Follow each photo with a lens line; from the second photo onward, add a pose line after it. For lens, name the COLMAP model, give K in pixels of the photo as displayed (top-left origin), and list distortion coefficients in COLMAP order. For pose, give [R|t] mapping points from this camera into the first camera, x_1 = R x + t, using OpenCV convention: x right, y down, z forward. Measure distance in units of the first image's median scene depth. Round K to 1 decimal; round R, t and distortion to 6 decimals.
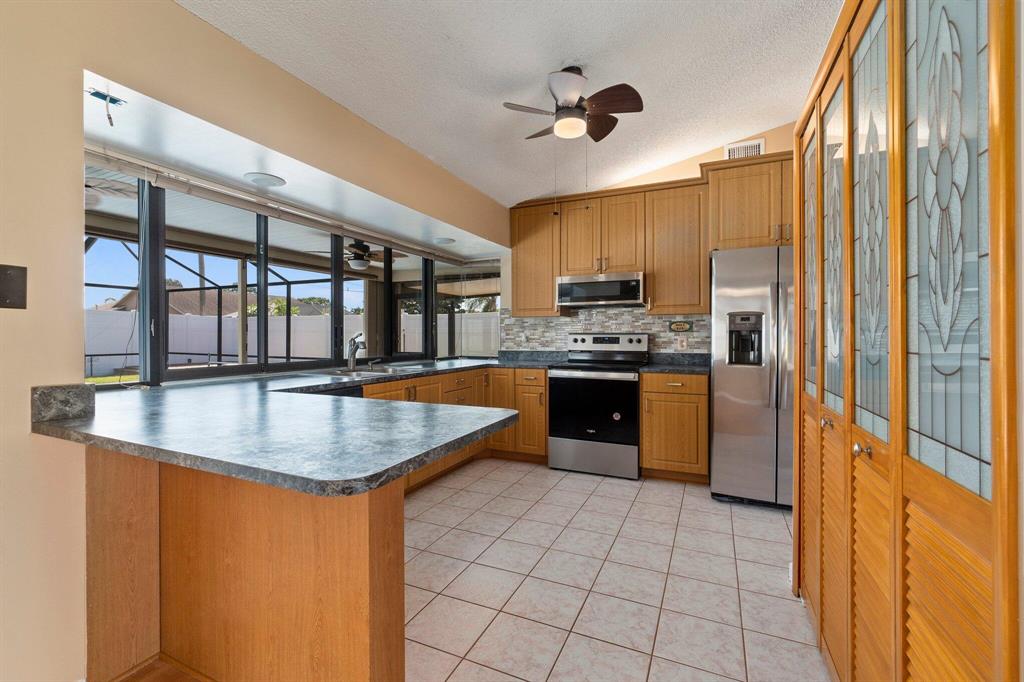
lens RADIAL K [[446.7, 0, 504.1], [0, 446.7, 334.2], [0, 0, 1]] dist [0.000155, 0.000070]
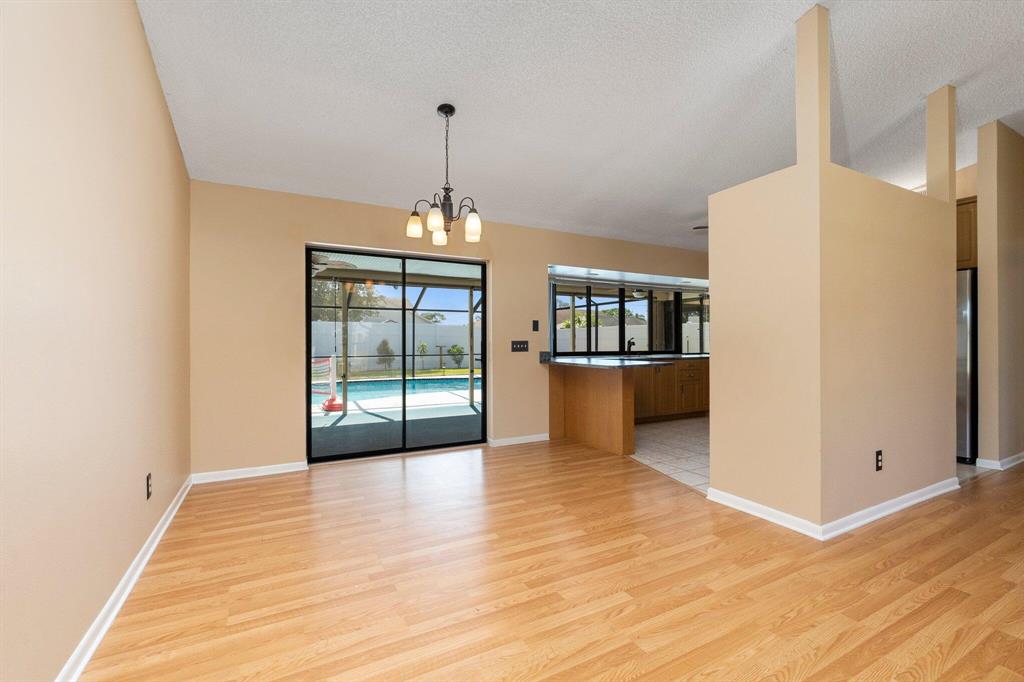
lens RADIAL K [[439.8, 0, 506.8], [0, 439.8, 340.7], [0, 0, 1]] dist [-0.001477, 0.000603]
pose [[0.797875, -0.007437, -0.602776, 0.332865], [0.005981, 0.999972, -0.004421, 0.013088], [0.602793, -0.000078, 0.797898, -0.727344]]
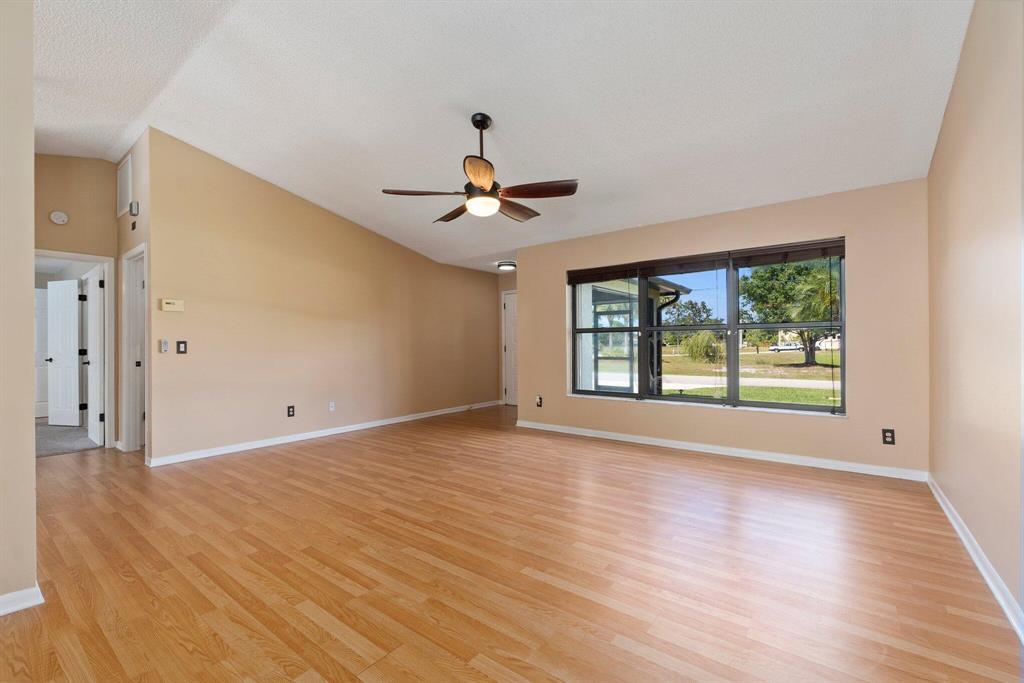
lens RADIAL K [[437.0, 0, 506.9], [0, 437.0, 339.7], [0, 0, 1]] dist [-0.008620, 0.000047]
pose [[0.216462, 0.007023, 0.976266, -0.046028], [0.008146, 0.999926, -0.008999, 0.011190], [-0.976257, 0.009901, 0.216389, -0.575649]]
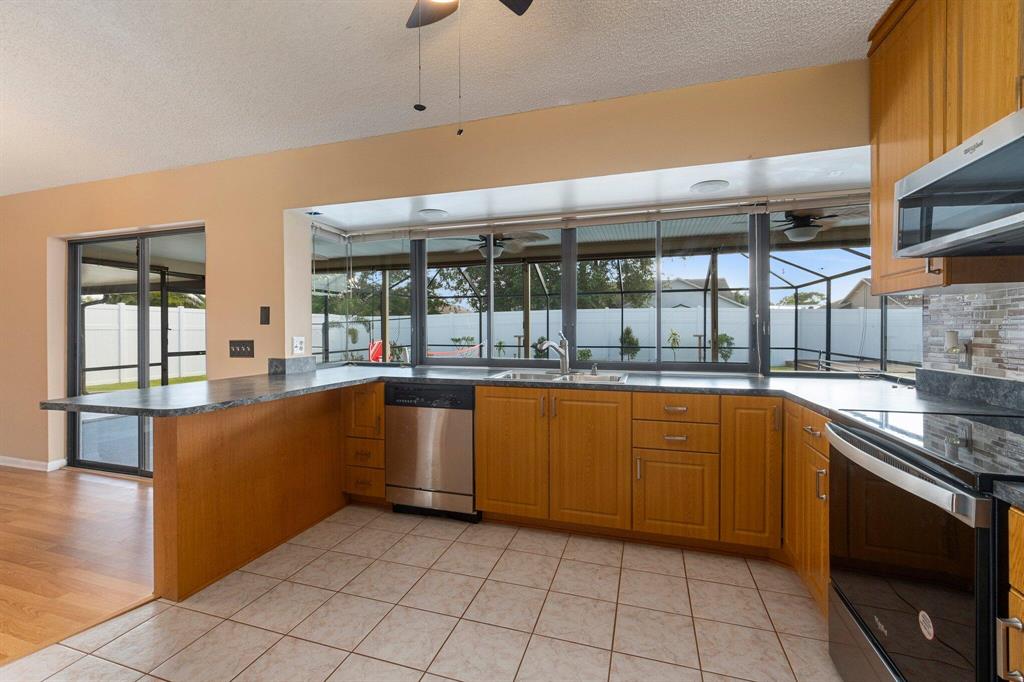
lens RADIAL K [[439.4, 0, 503.5], [0, 439.4, 335.6], [0, 0, 1]] dist [0.000284, -0.000014]
pose [[0.127307, 0.010181, -0.991811, 0.450692], [0.005839, 0.999922, 0.011014, -0.005599], [0.991846, -0.007193, 0.127237, 0.634535]]
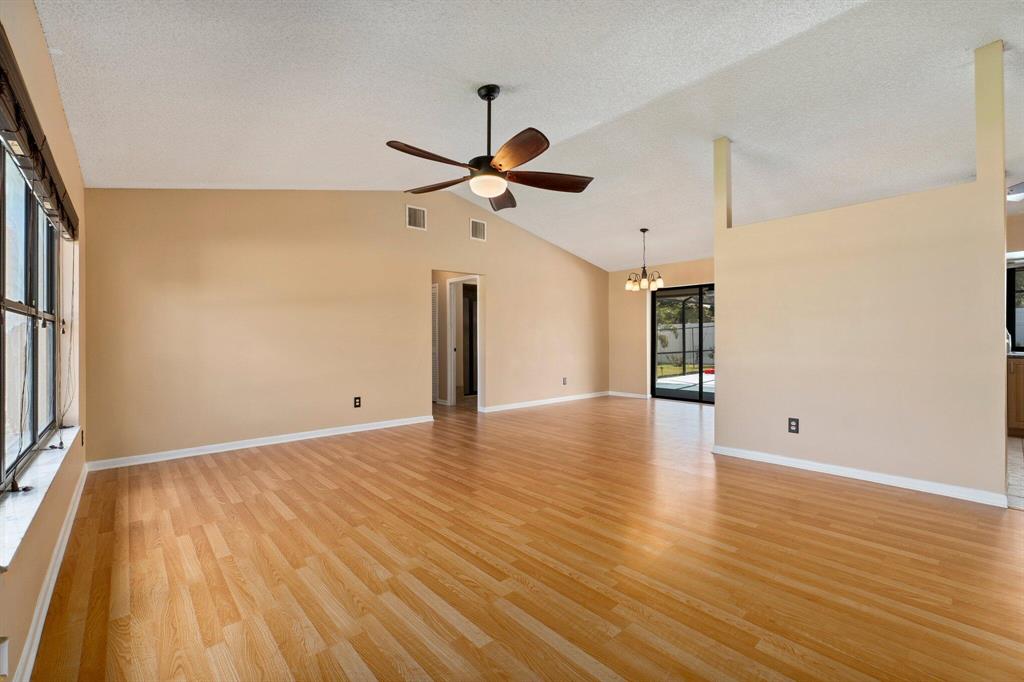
lens RADIAL K [[437.6, 0, 503.2], [0, 437.6, 340.7], [0, 0, 1]] dist [-0.022007, -0.000040]
pose [[-0.406055, 0.003862, -0.913840, 1.500720], [0.003178, 0.999991, 0.002814, 0.014862], [0.913843, -0.001761, -0.406064, -0.000973]]
